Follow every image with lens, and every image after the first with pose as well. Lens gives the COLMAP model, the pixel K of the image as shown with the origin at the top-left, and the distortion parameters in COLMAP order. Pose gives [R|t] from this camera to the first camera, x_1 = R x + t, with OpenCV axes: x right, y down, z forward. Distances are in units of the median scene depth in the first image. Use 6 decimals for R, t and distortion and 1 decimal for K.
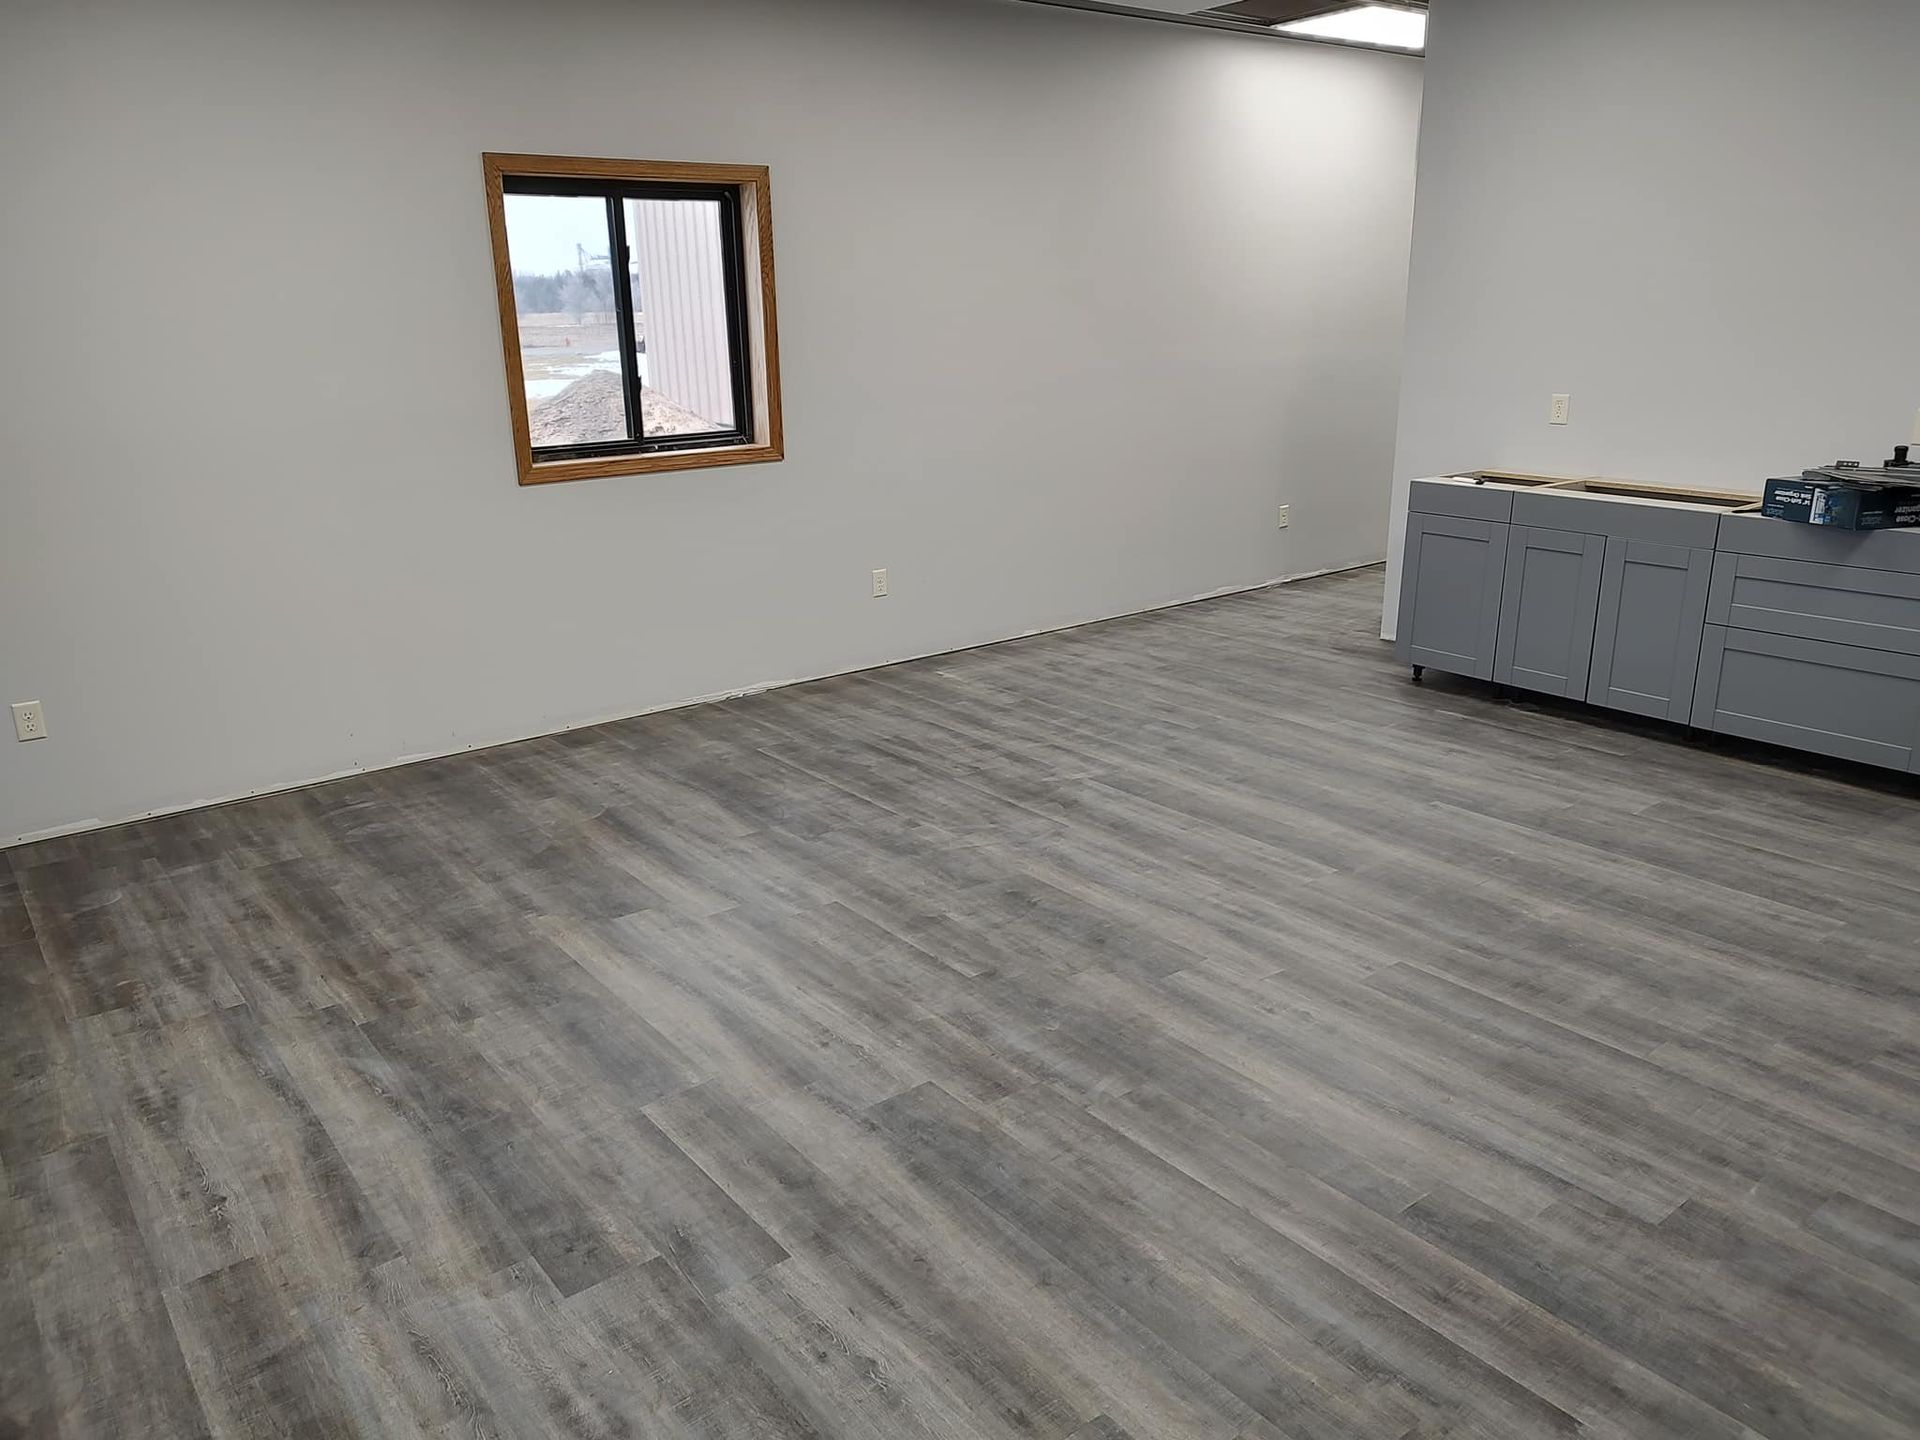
lens RADIAL K [[1376.7, 0, 947.2], [0, 1376.7, 729.3], [0, 0, 1]] dist [0.034171, -0.021637]
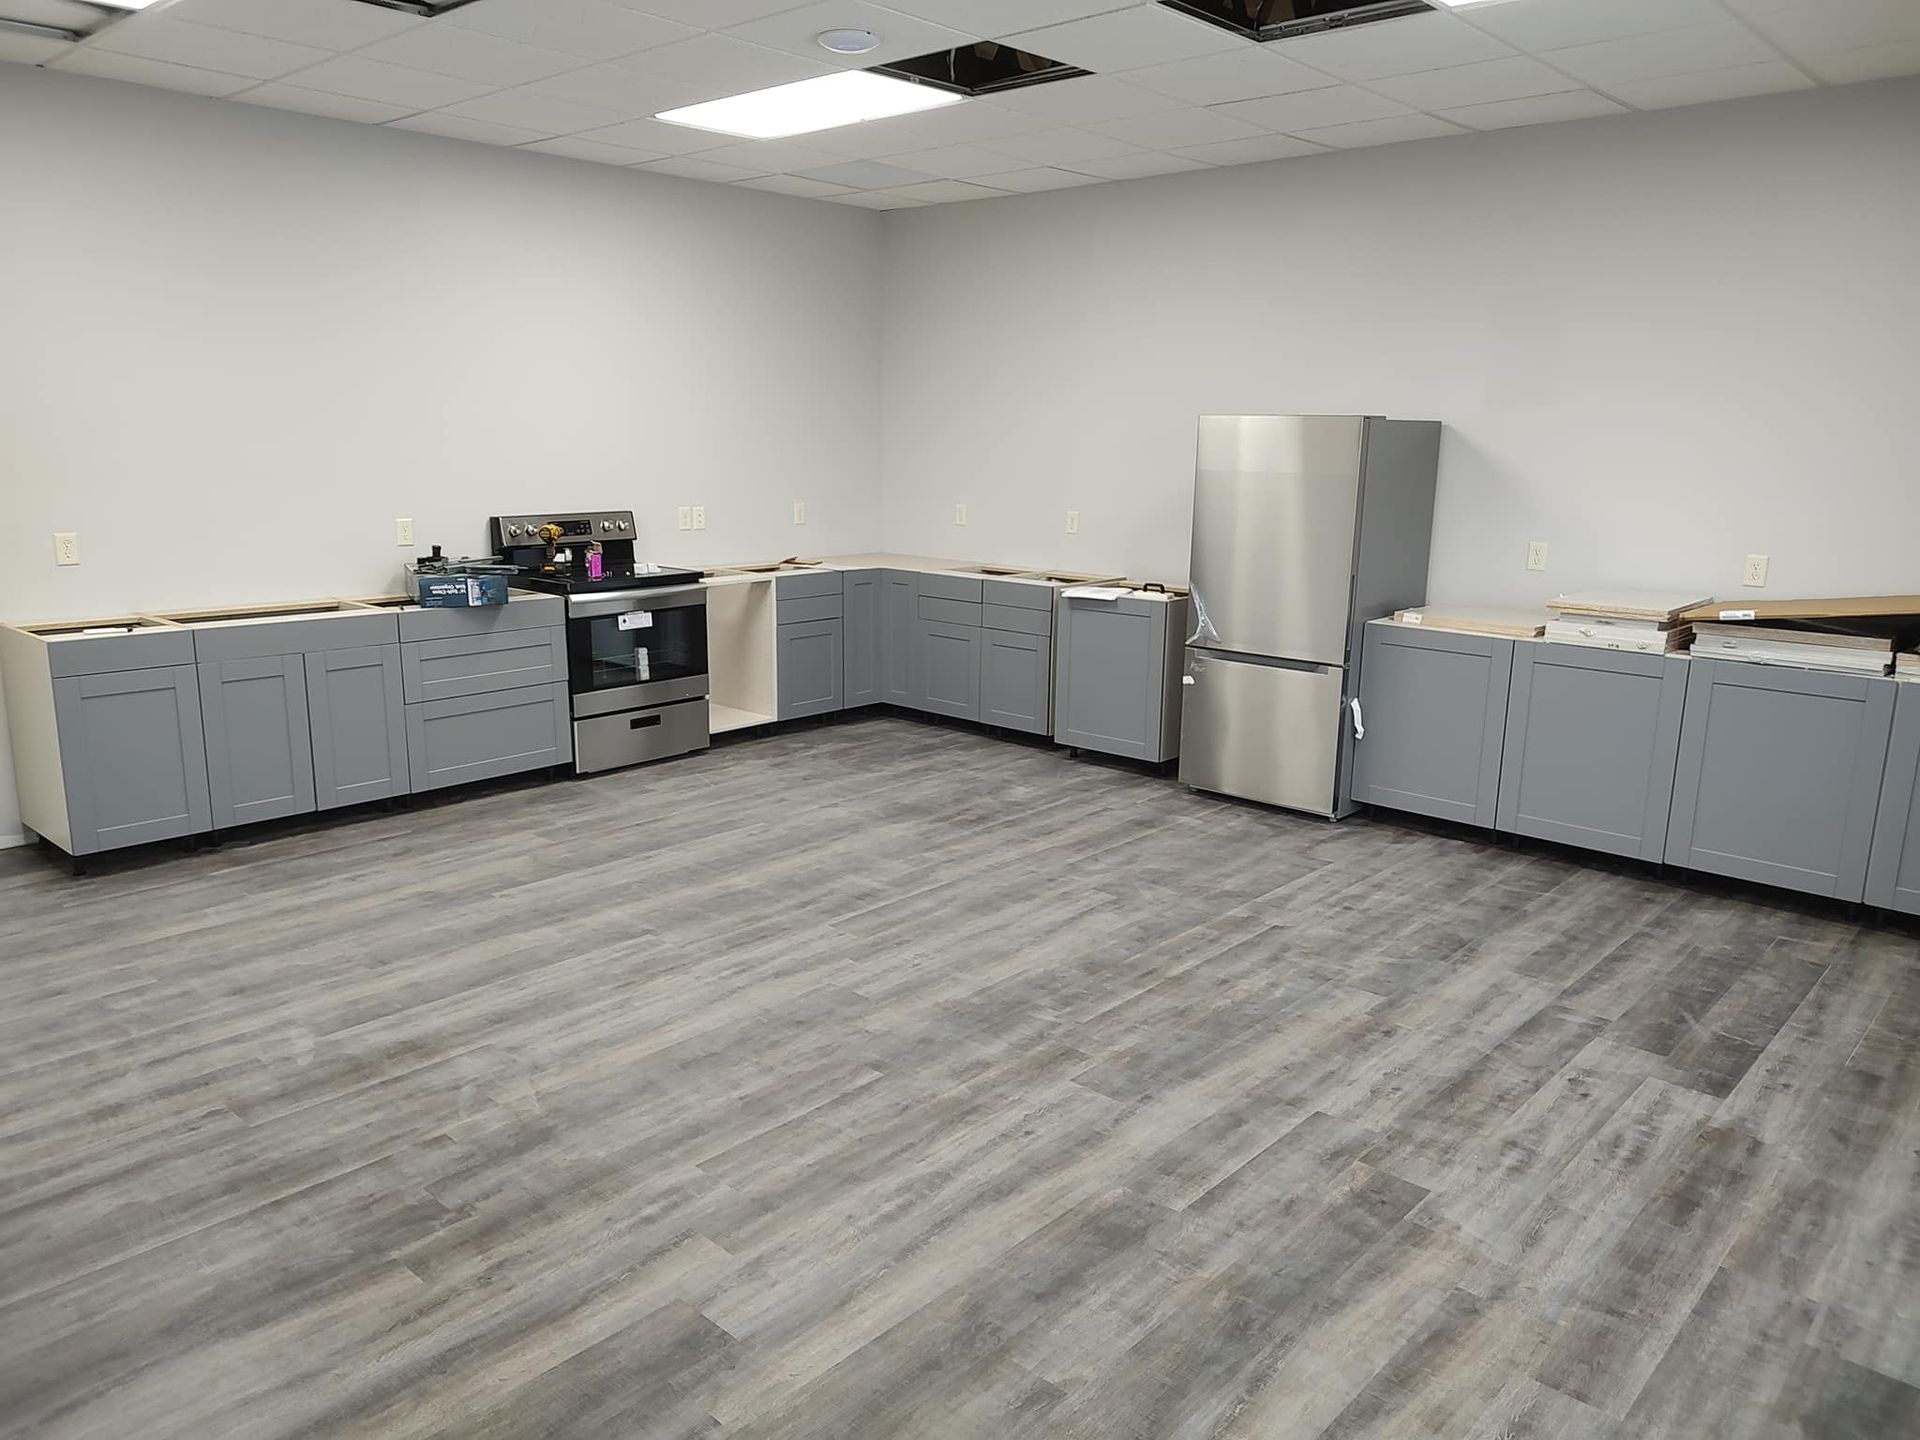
lens RADIAL K [[1376.7, 0, 942.6], [0, 1376.7, 726.0], [0, 0, 1]] dist [0.034171, -0.021637]
pose [[-0.166792, -0.196819, 0.966148, -0.941487], [0.284907, 0.928455, 0.238325, -0.296824], [-0.943933, 0.315013, -0.098784, 0.982260]]
